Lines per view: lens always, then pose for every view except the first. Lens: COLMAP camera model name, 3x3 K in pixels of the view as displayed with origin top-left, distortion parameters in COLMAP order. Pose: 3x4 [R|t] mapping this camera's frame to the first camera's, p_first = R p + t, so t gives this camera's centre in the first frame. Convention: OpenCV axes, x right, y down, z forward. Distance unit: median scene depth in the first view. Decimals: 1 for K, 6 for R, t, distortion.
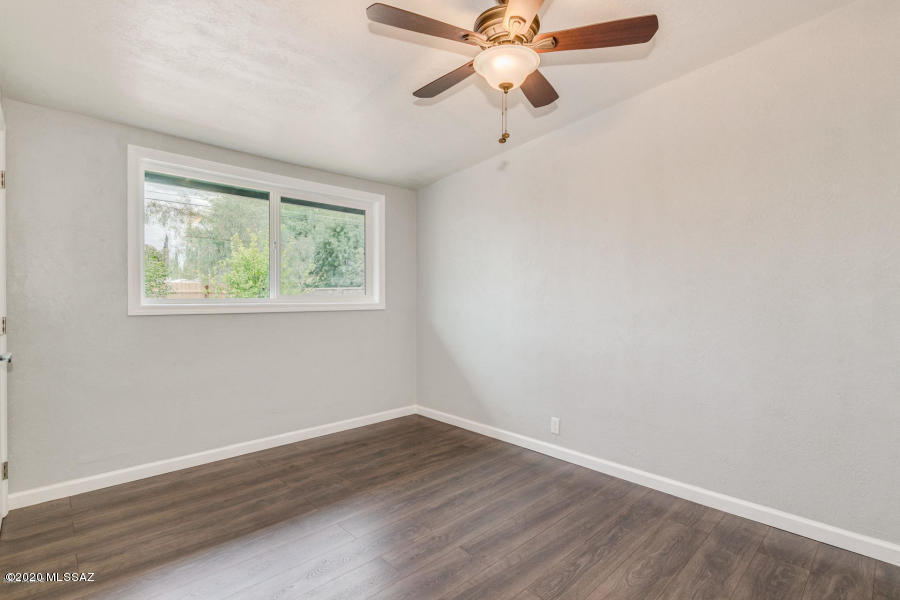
lens RADIAL K [[417.4, 0, 457.2], [0, 417.4, 295.0], [0, 0, 1]] dist [0.001103, -0.000007]
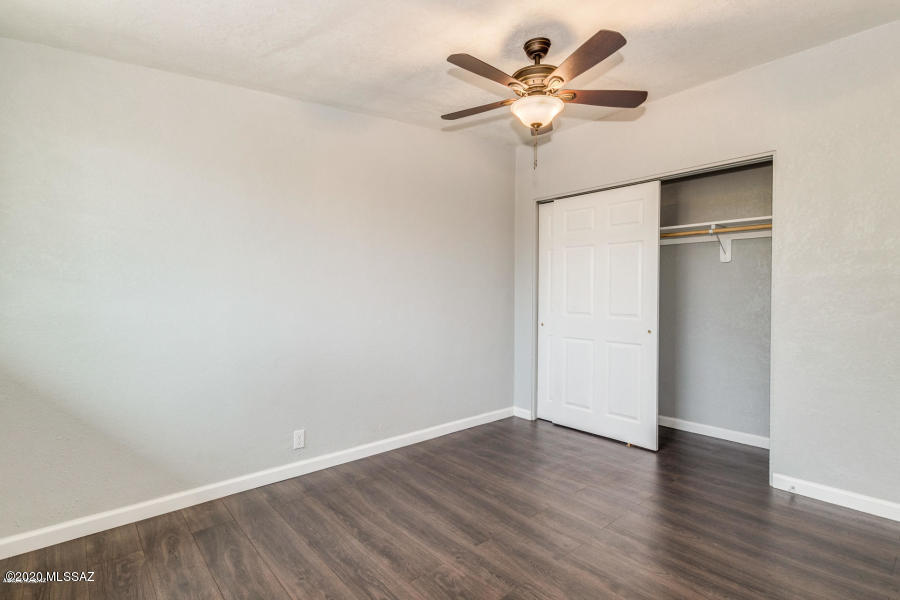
lens RADIAL K [[417.4, 0, 457.2], [0, 417.4, 295.0], [0, 0, 1]] dist [0.001103, -0.000007]
pose [[0.052760, -0.002884, 0.998603, -0.677038], [-0.014852, 0.999883, 0.003673, 0.001533], [-0.998497, -0.015025, 0.052711, 0.683139]]
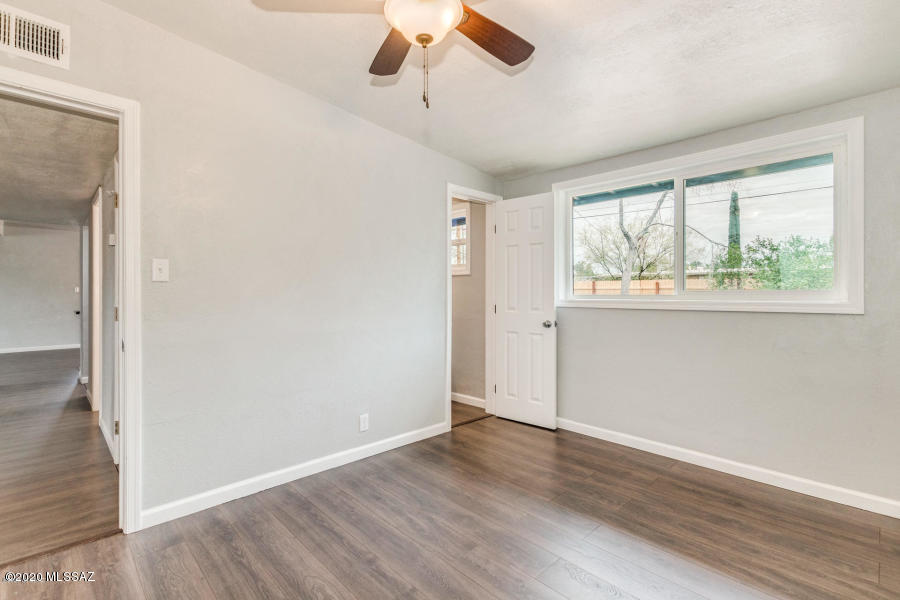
lens RADIAL K [[417.4, 0, 457.2], [0, 417.4, 295.0], [0, 0, 1]] dist [0.001103, -0.000007]
pose [[-0.003690, -0.001359, -0.999992, 0.554240], [0.008685, 0.999961, -0.001391, 0.006183], [0.999955, -0.008690, -0.003678, 0.623843]]
